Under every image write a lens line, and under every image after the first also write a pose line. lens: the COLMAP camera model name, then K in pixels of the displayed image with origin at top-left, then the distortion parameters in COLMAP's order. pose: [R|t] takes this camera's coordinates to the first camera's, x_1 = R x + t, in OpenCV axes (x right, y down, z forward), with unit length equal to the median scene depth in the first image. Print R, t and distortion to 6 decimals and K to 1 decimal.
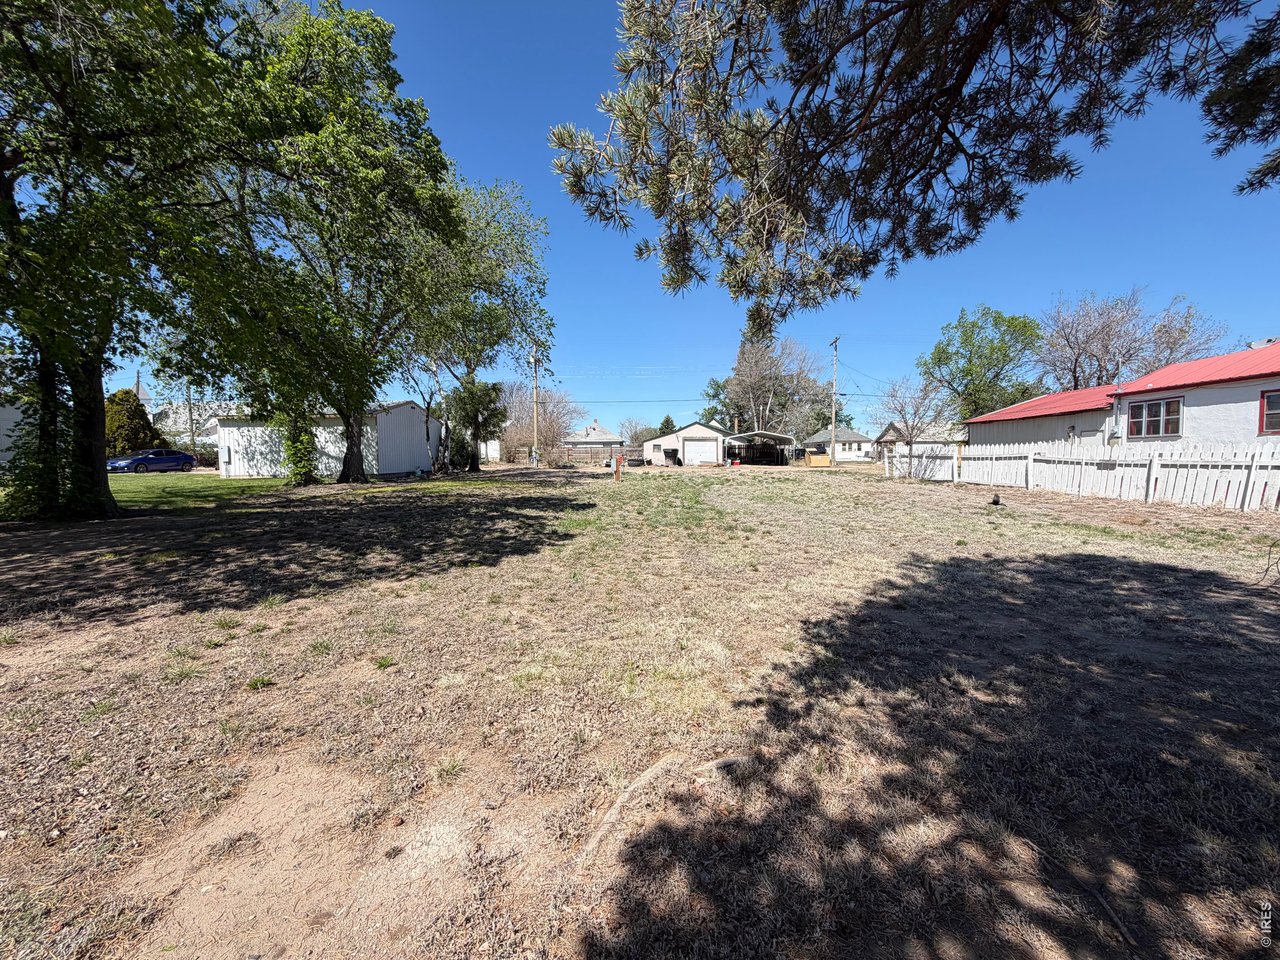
lens RADIAL K [[508.4, 0, 635.6], [0, 508.4, 476.6], [0, 0, 1]] dist [0.001197, 0.000553]
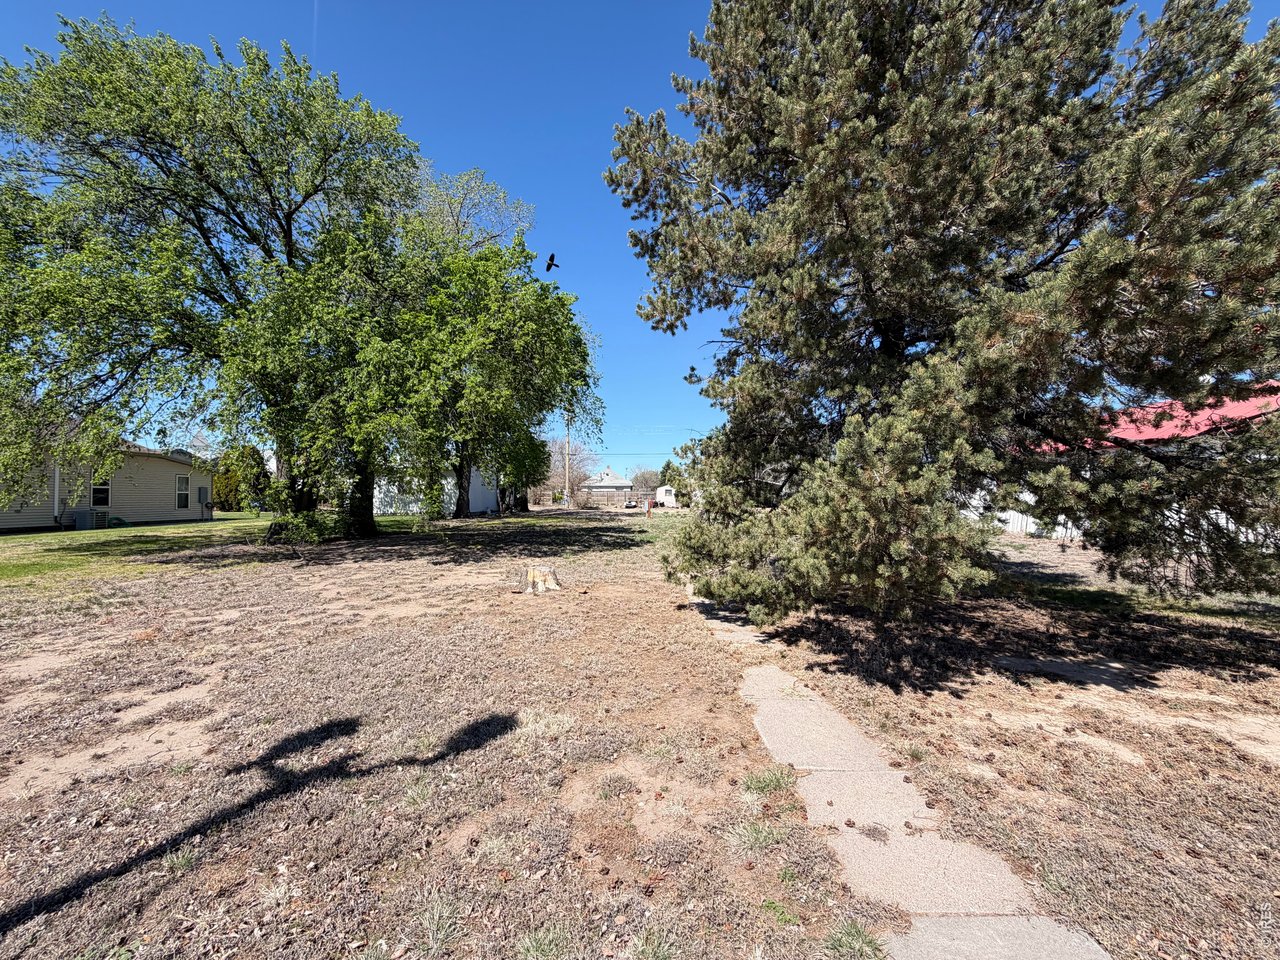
lens RADIAL K [[508.4, 0, 635.6], [0, 508.4, 476.6], [0, 0, 1]] dist [0.001197, 0.000553]
pose [[0.999990, 0.002038, 0.003871, -0.039898], [-0.001710, 0.996548, -0.082999, 0.006178], [-0.004027, 0.082991, 0.996542, -0.197502]]
